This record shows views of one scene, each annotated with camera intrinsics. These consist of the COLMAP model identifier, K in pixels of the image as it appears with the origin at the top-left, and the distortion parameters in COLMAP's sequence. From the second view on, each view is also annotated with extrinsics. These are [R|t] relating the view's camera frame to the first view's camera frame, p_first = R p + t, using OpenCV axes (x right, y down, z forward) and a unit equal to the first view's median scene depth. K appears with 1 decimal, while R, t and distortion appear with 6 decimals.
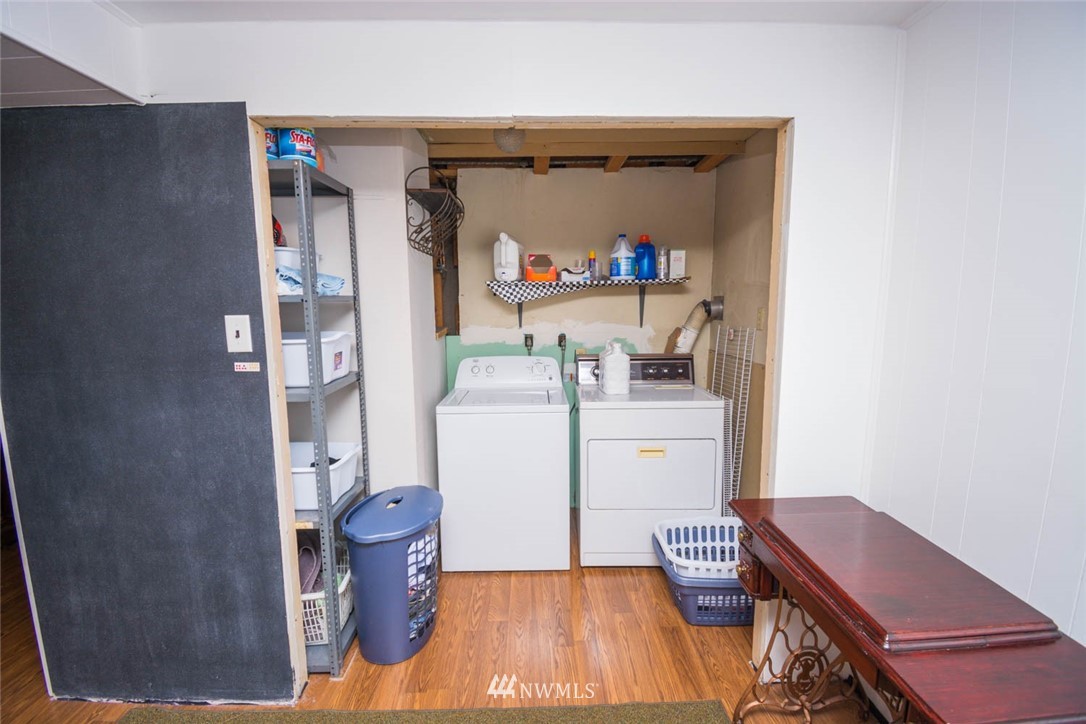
lens RADIAL K [[480.9, 0, 544.6], [0, 480.9, 357.5], [0, 0, 1]] dist [-0.005062, -0.009386]
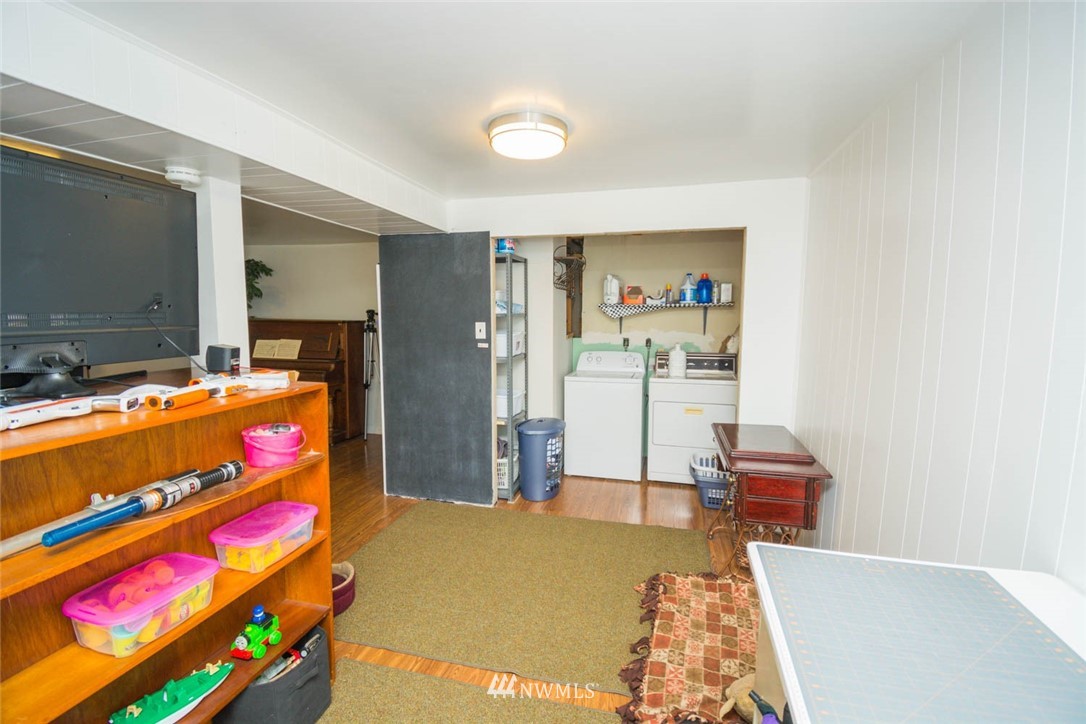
lens RADIAL K [[480.9, 0, 544.0], [0, 480.9, 356.6], [0, 0, 1]] dist [-0.005062, -0.009386]
pose [[0.962827, 0.036720, -0.267610, 0.207669], [-0.043043, 0.998915, -0.017797, 0.080094], [0.266666, 0.028654, 0.963363, -0.875944]]
